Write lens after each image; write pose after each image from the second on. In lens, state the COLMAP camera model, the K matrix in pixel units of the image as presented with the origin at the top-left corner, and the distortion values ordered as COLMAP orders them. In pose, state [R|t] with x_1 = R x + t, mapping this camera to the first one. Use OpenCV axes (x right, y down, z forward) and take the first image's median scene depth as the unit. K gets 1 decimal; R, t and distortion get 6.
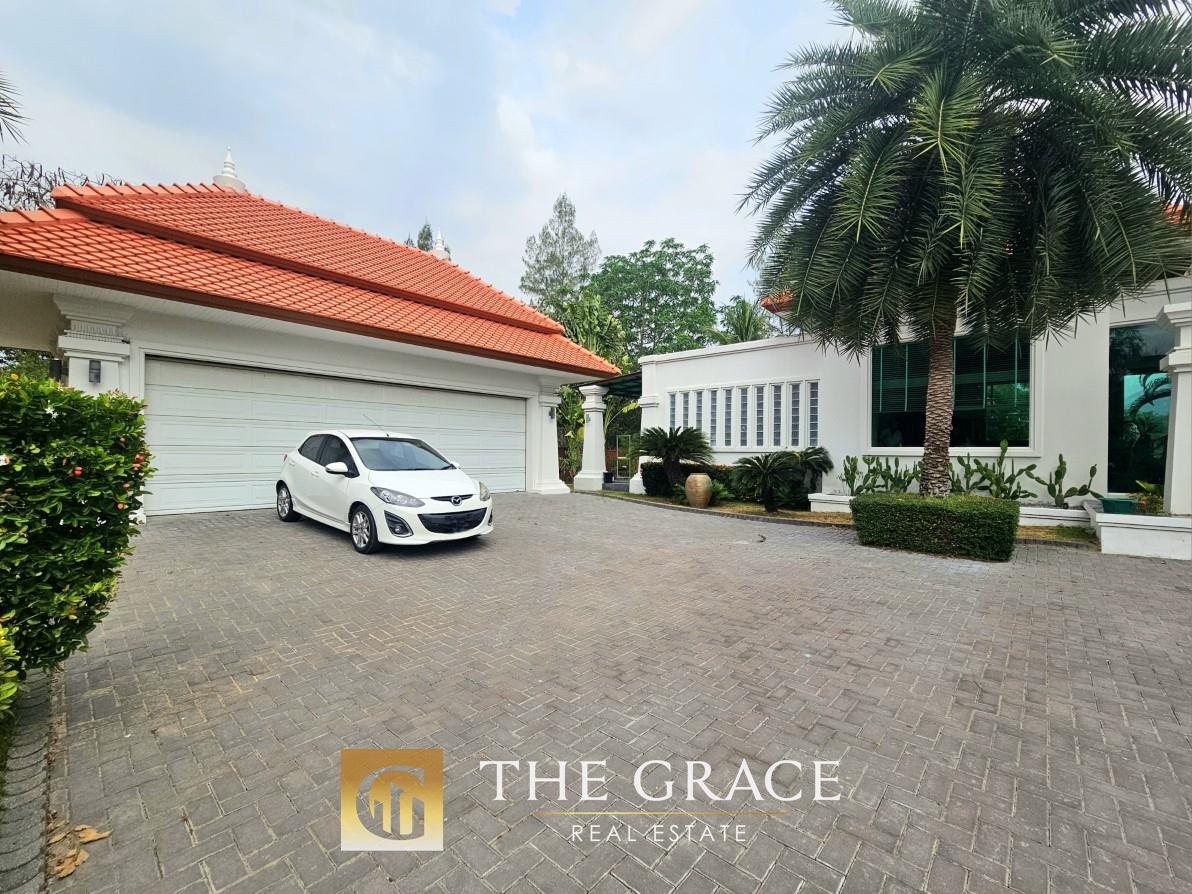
lens RADIAL K [[486.2, 0, 601.2], [0, 486.2, 458.1], [0, 0, 1]] dist [-0.002298, -0.000288]
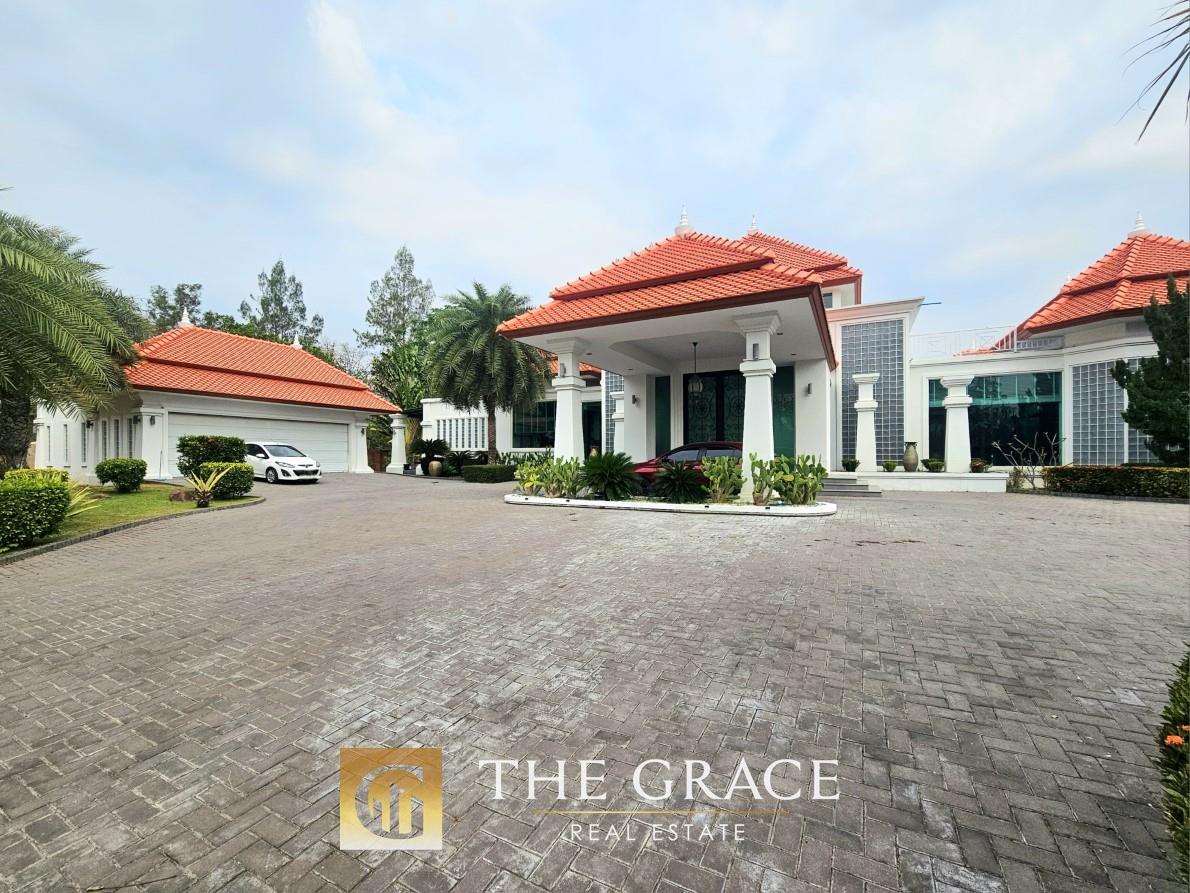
lens RADIAL K [[485.4, 0, 600.2], [0, 485.4, 457.6], [0, 0, 1]] dist [-0.002298, -0.000288]
pose [[0.968767, -0.009055, 0.247806, 0.286704], [0.011479, 0.999899, -0.008338, 0.032426], [-0.247705, 0.010922, 0.968774, -0.942583]]
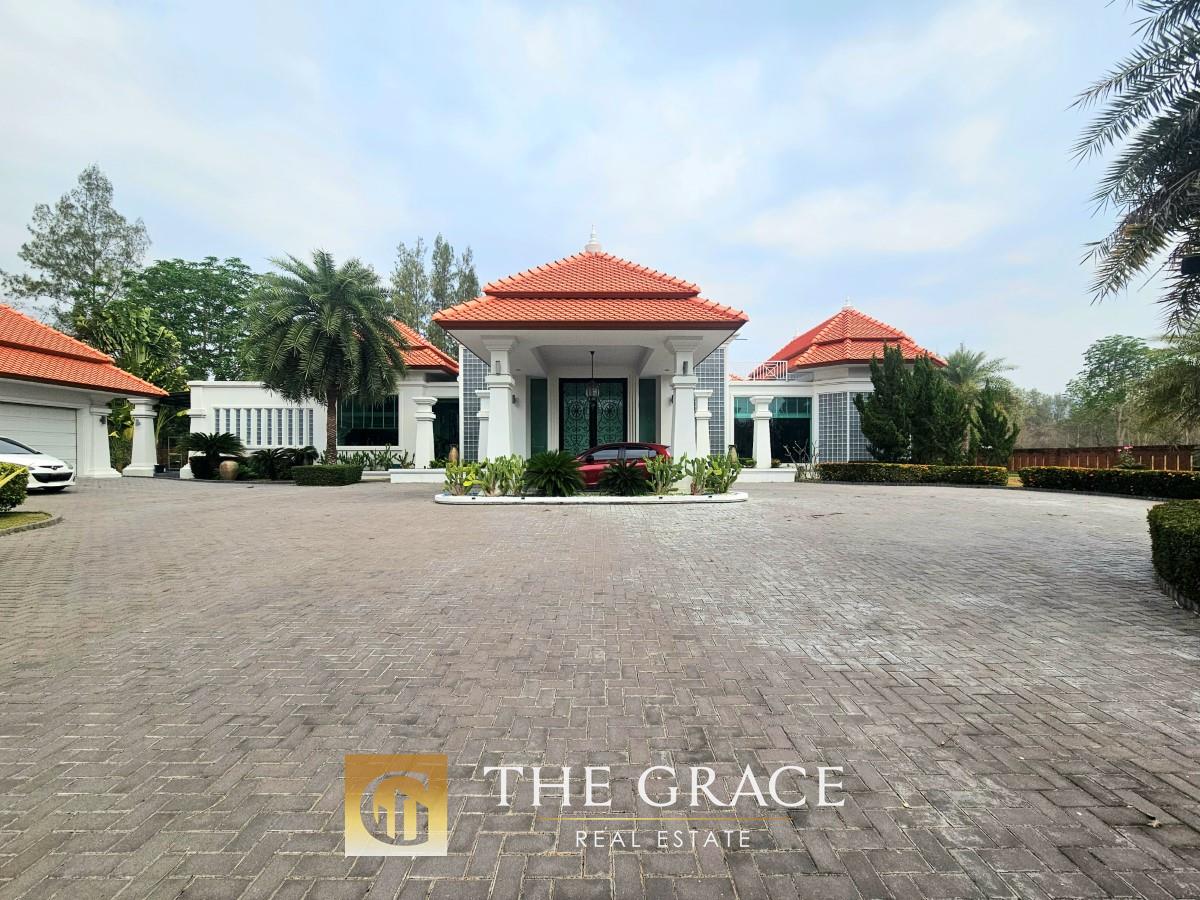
lens RADIAL K [[487.5, 0, 597.3], [0, 487.5, 459.0], [0, 0, 1]] dist [-0.001044, -0.000397]
pose [[0.741595, -0.009717, 0.670778, 0.011061], [0.013139, 0.999914, -0.000042, 0.032174], [-0.670719, 0.008844, 0.741659, -0.850828]]
